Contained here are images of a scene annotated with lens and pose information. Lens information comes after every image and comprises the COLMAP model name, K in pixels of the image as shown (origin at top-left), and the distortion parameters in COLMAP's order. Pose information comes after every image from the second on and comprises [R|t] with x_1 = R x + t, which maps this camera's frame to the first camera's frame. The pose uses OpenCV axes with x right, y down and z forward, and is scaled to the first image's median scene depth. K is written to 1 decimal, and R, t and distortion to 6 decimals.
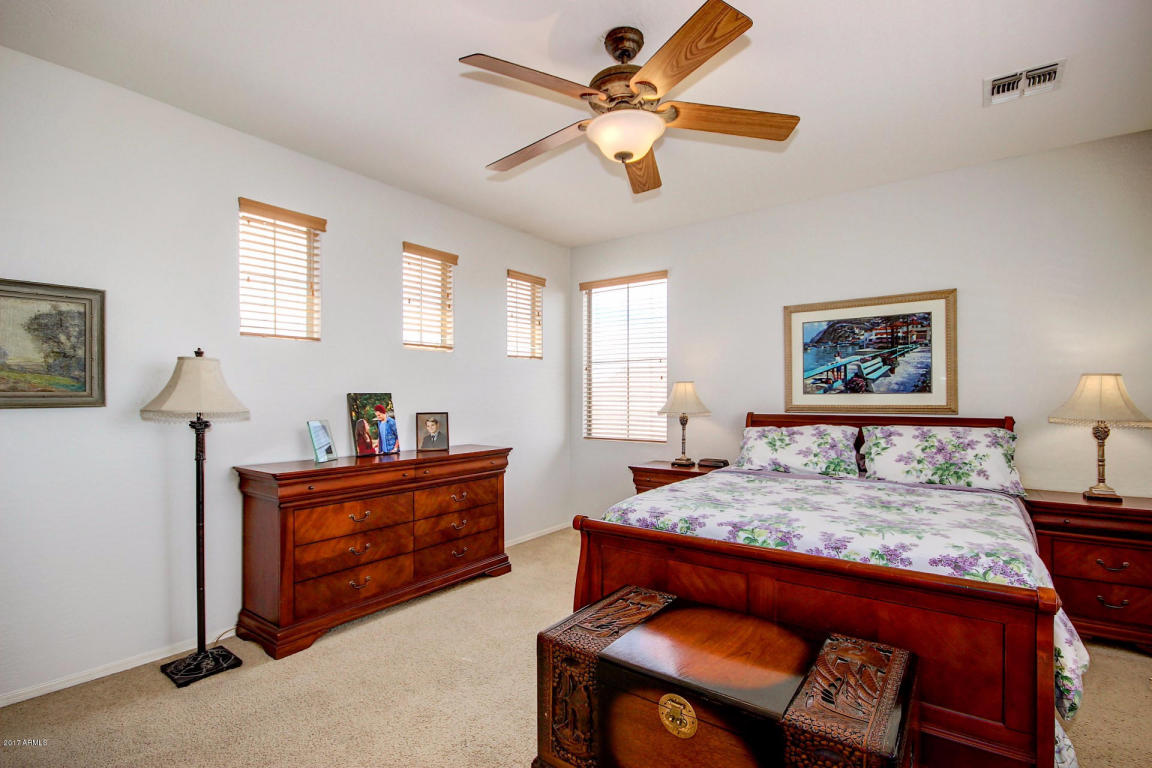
lens RADIAL K [[529.9, 0, 577.6], [0, 529.9, 374.7], [0, 0, 1]] dist [-0.001526, -0.000060]
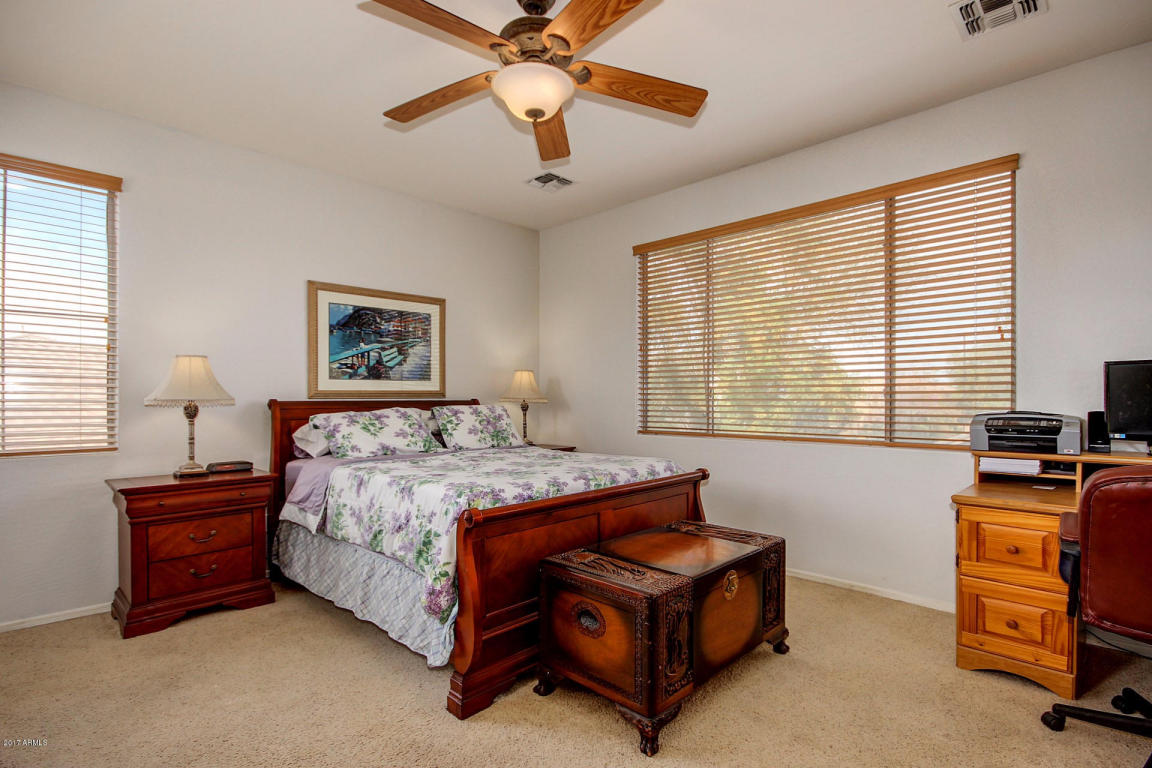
lens RADIAL K [[539.6, 0, 588.6], [0, 539.6, 393.7], [0, 0, 1]] dist [-0.000294, 0.000016]
pose [[0.153650, 0.009696, 0.988078, -0.487899], [-0.036912, 0.999310, -0.004066, 0.054524], [-0.987436, -0.035847, 0.153902, 0.440273]]
